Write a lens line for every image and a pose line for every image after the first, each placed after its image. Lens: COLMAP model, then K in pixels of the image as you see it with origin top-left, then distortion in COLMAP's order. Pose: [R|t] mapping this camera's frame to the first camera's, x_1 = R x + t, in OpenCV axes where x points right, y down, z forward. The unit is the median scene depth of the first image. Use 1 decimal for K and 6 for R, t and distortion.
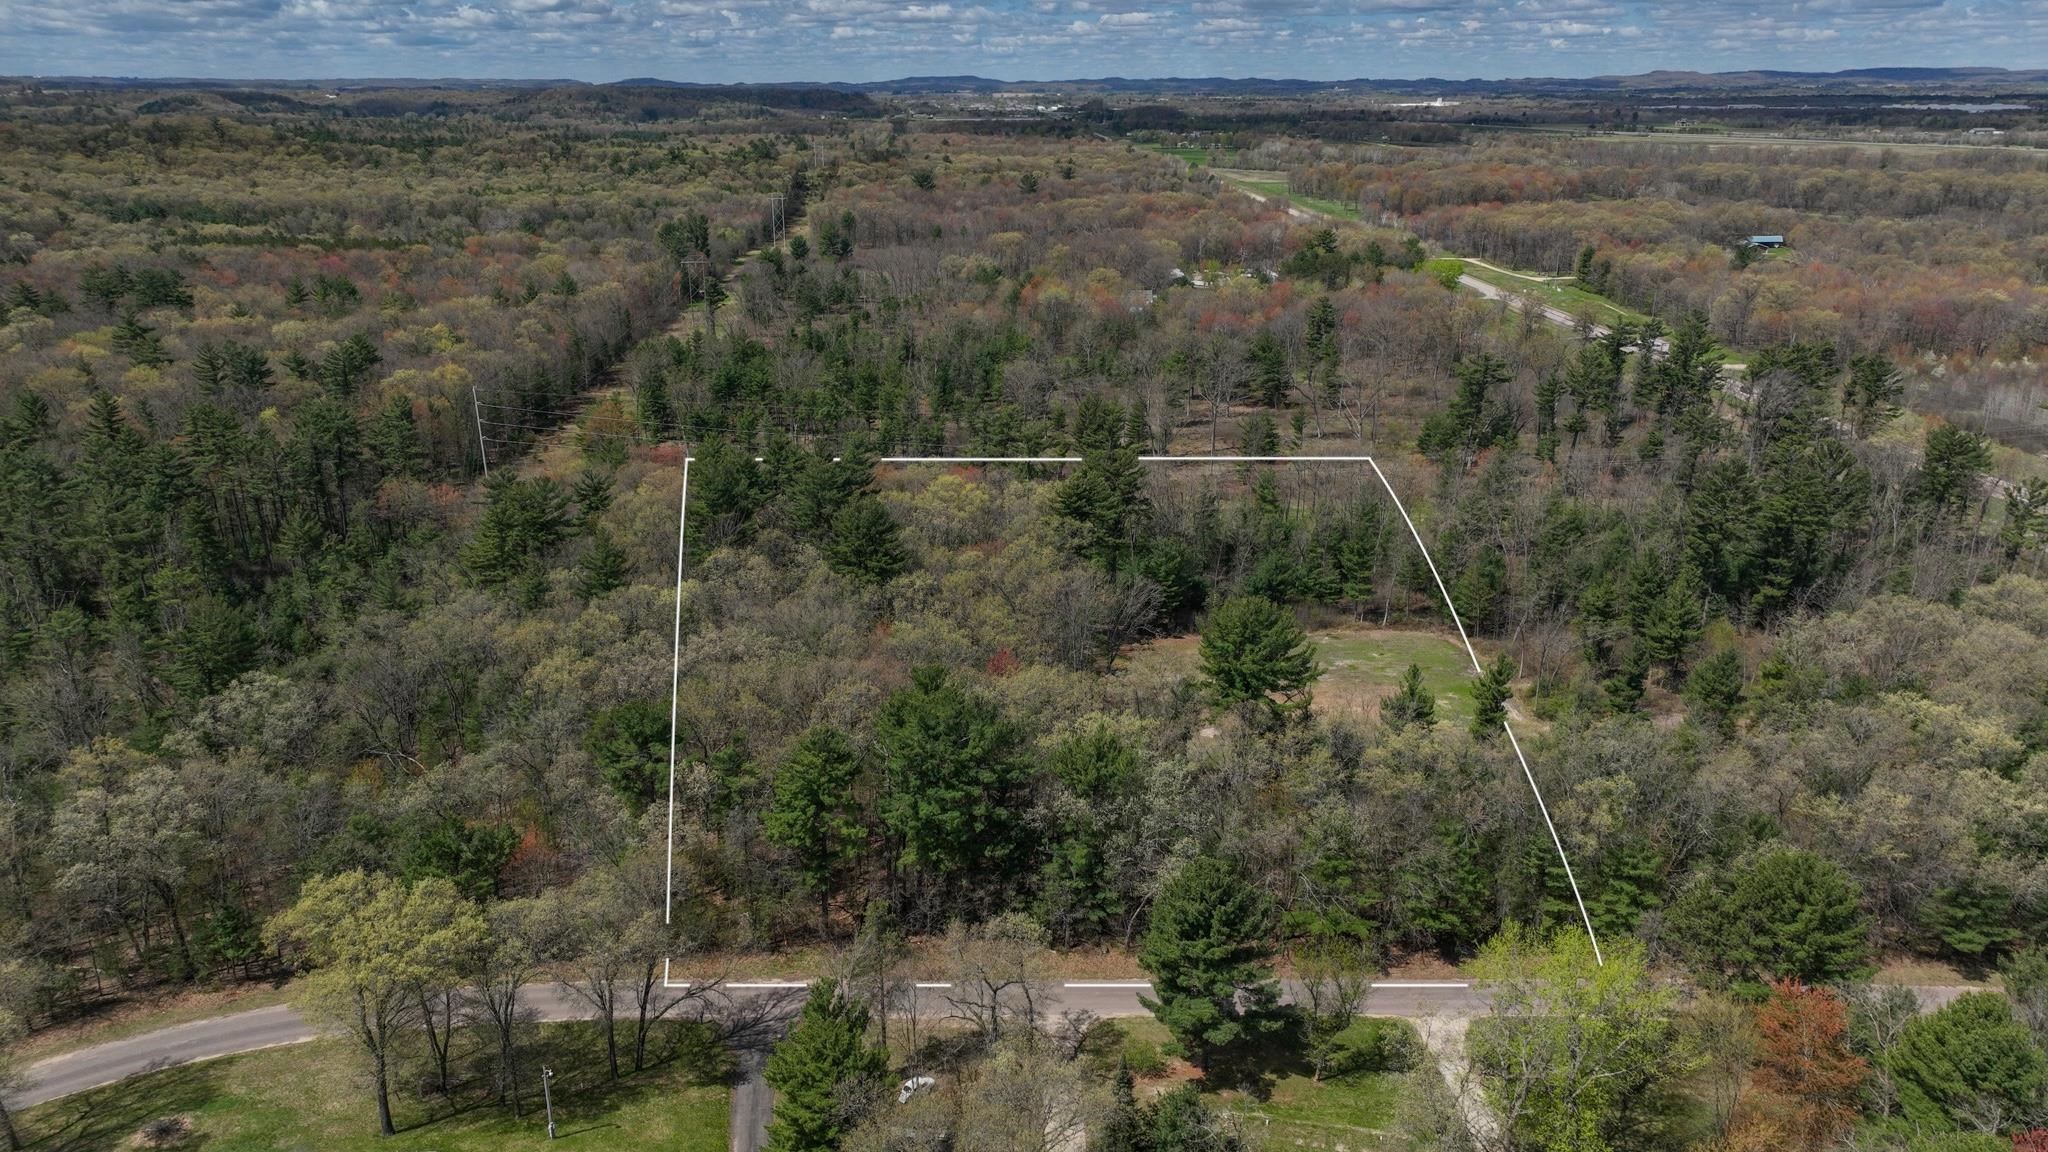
lens RADIAL K [[1474.2, 0, 1013.5], [0, 1474.2, 580.9], [0, 0, 1]] dist [-0.003440, 0.023436]
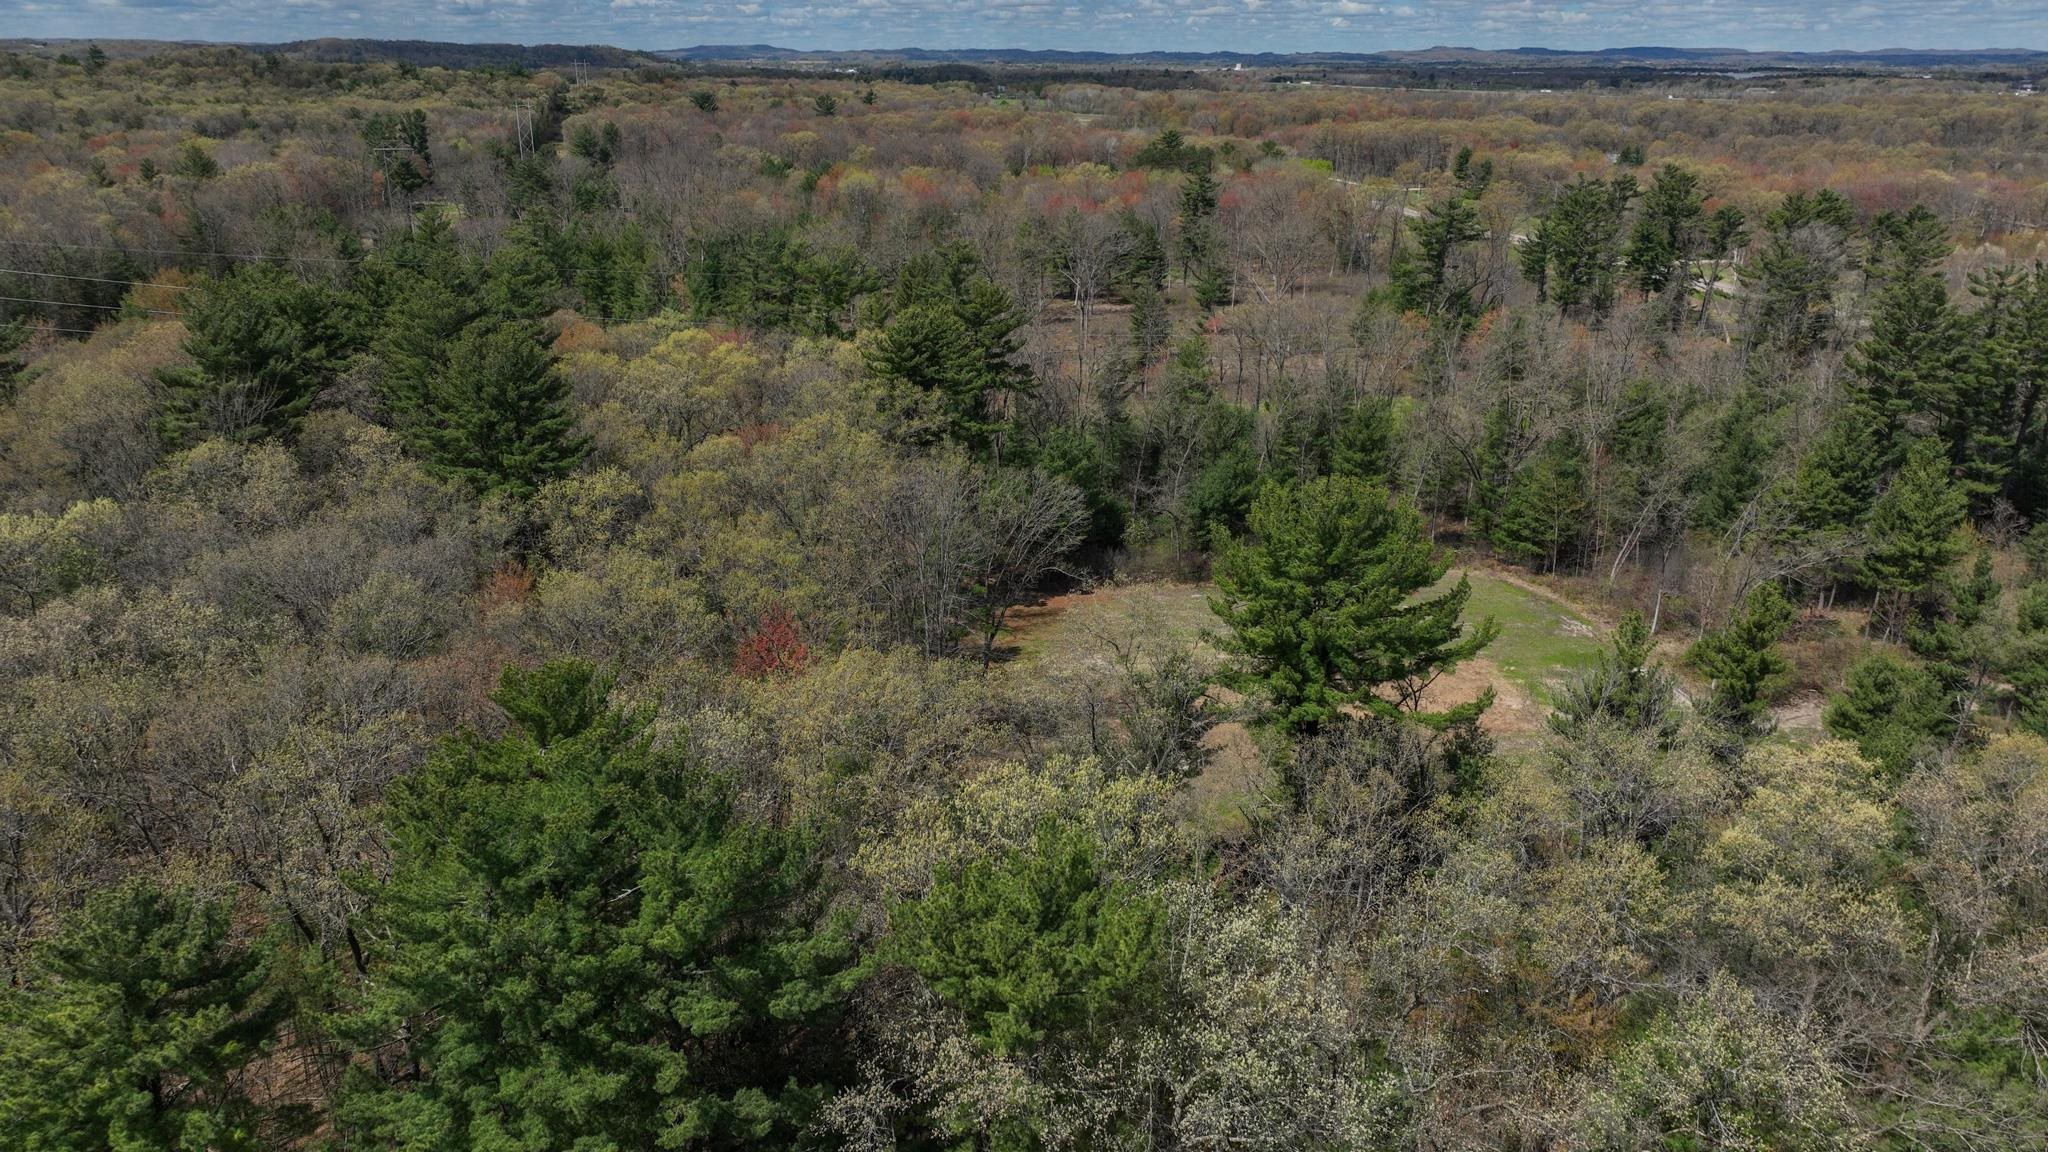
lens RADIAL K [[1474.2, 0, 1022.2], [0, 1474.2, 574.1], [0, 0, 1]] dist [-0.003440, 0.023436]
pose [[0.990762, -0.036625, 0.130571, 0.008850], [0.035344, 0.999302, 0.012111, 0.028320], [-0.130923, -0.007385, 0.991365, 0.507240]]
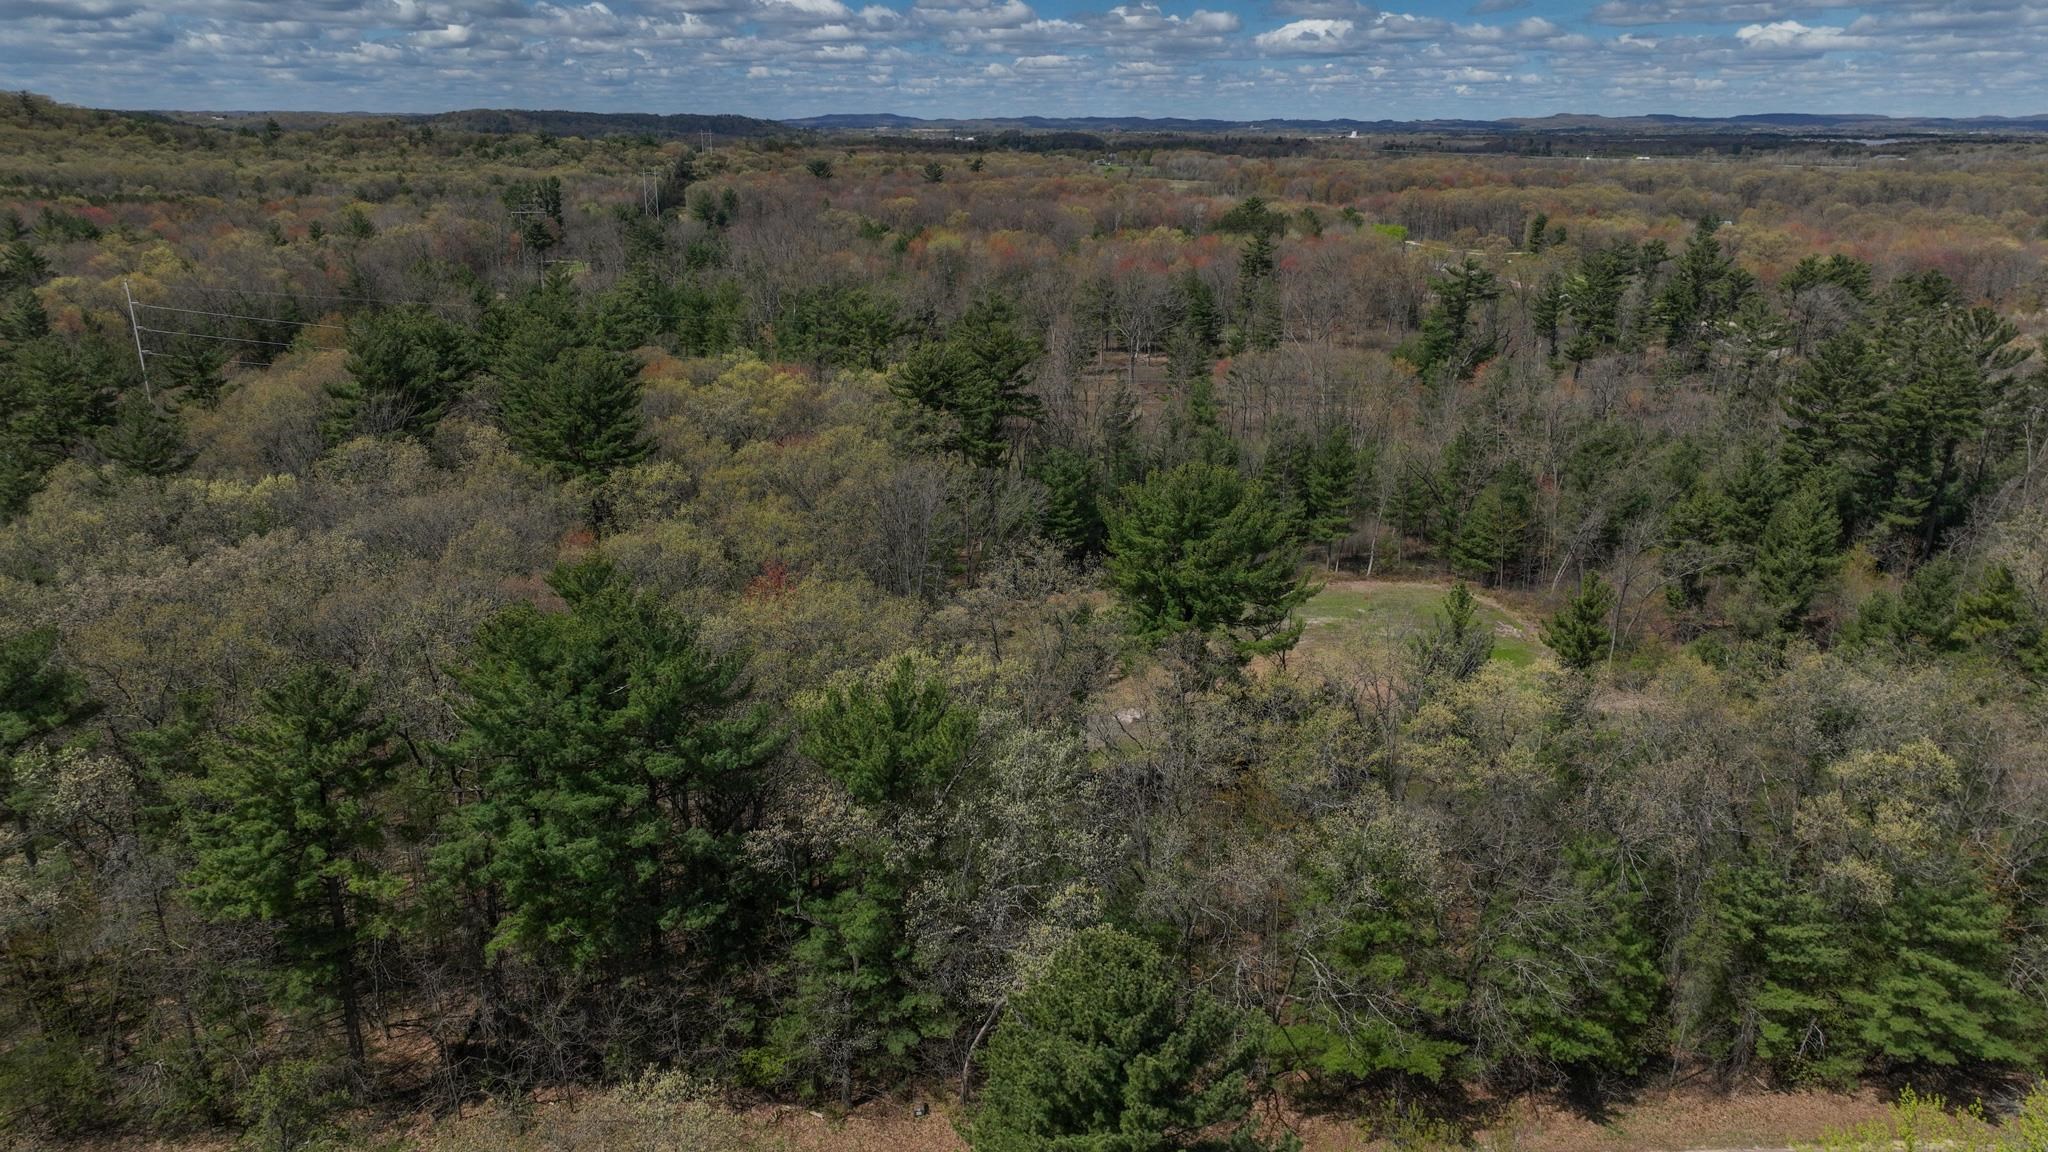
lens RADIAL K [[1474.2, 0, 1017.9], [0, 1474.2, 571.8], [0, 0, 1]] dist [-0.003440, 0.023436]
pose [[0.998482, -0.009032, 0.054340, 0.054276], [0.010810, 0.999413, -0.032516, 0.064499], [-0.054014, 0.033054, 0.997993, 0.379030]]
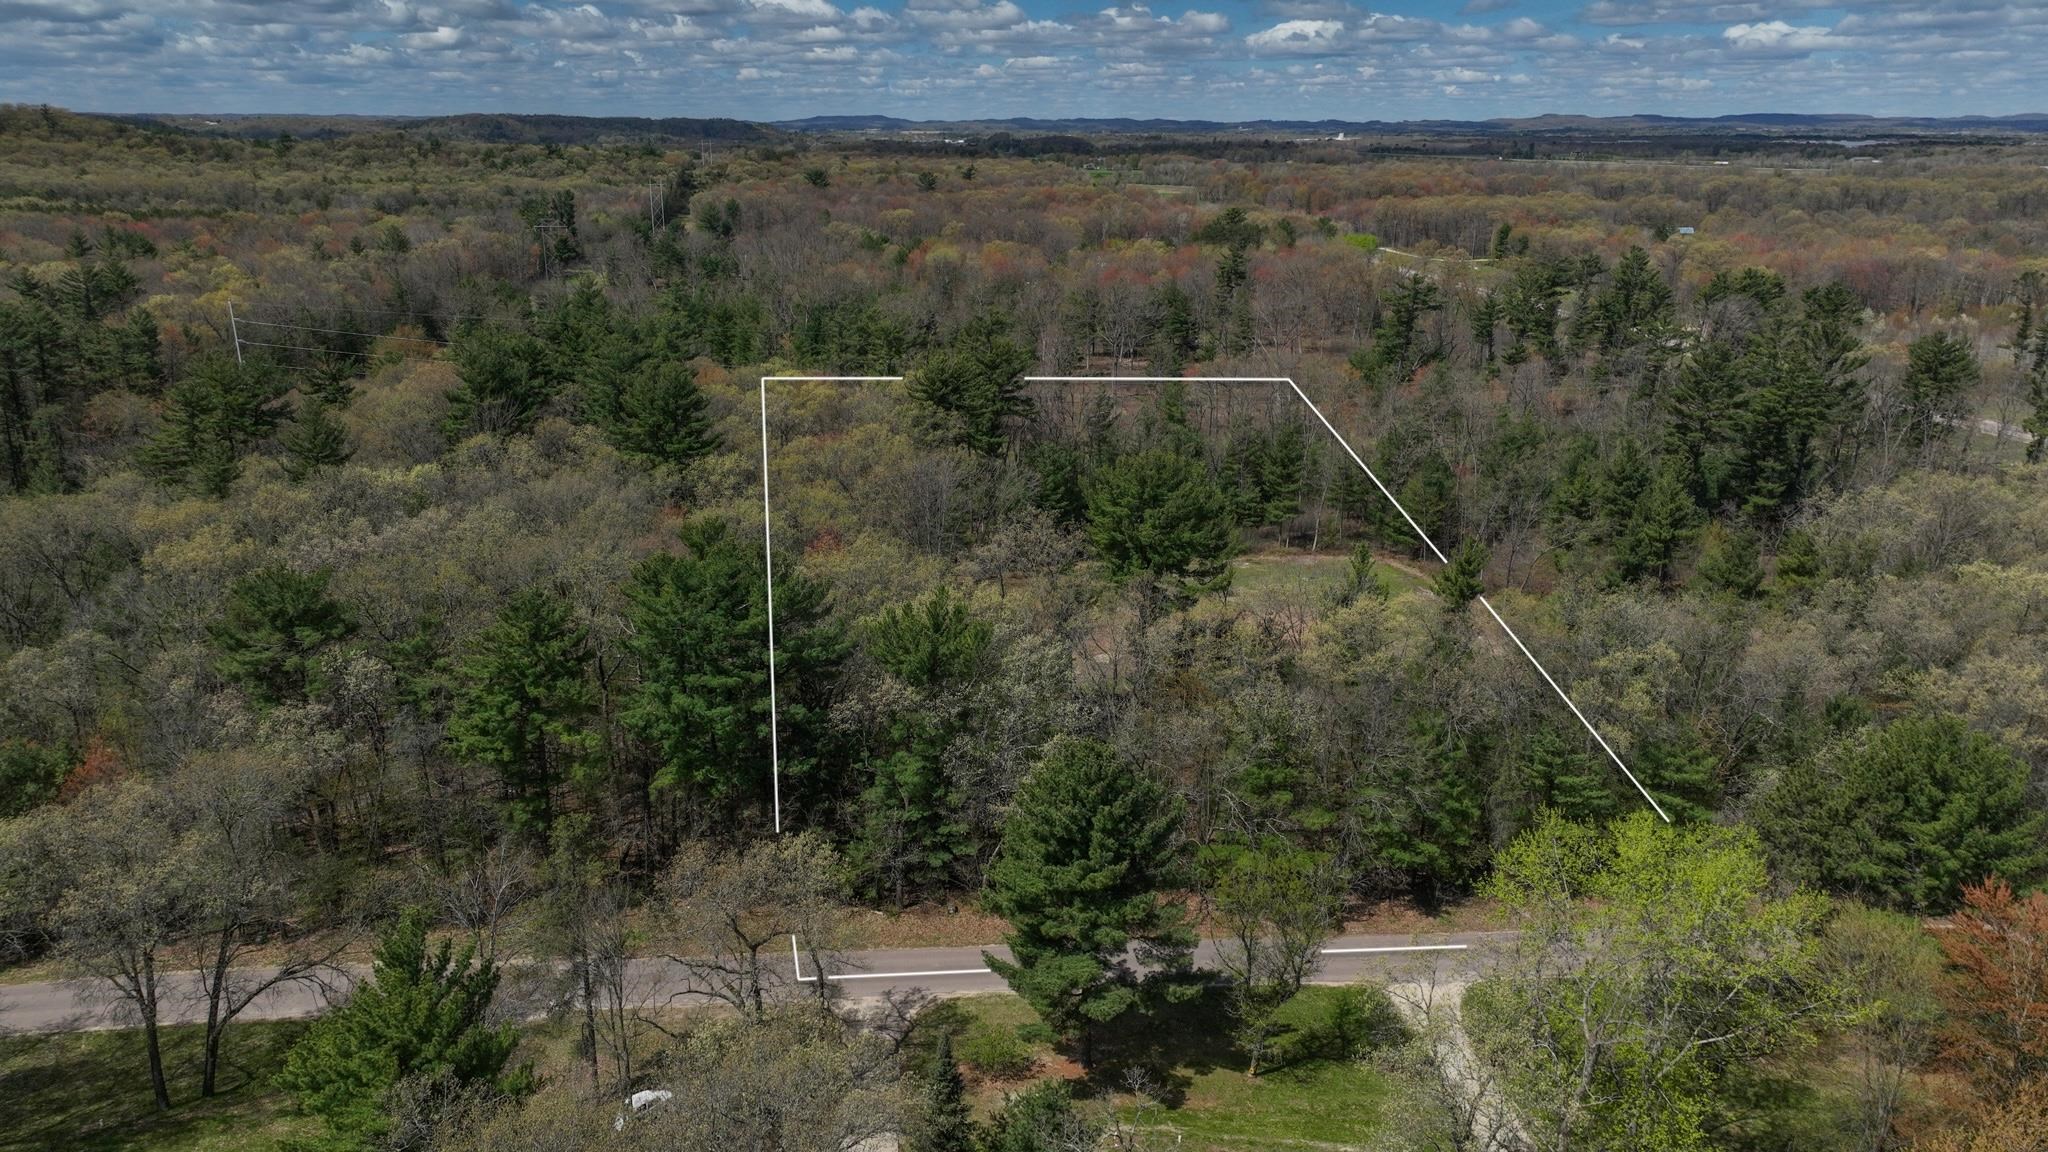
lens RADIAL K [[1474.2, 0, 1019.0], [0, 1474.2, 578.3], [0, 0, 1]] dist [-0.003440, 0.023436]
pose [[0.998064, -0.013023, 0.060818, 0.041317], [0.014787, 0.999480, -0.028646, 0.087294], [-0.060413, 0.029490, 0.997738, 0.221285]]
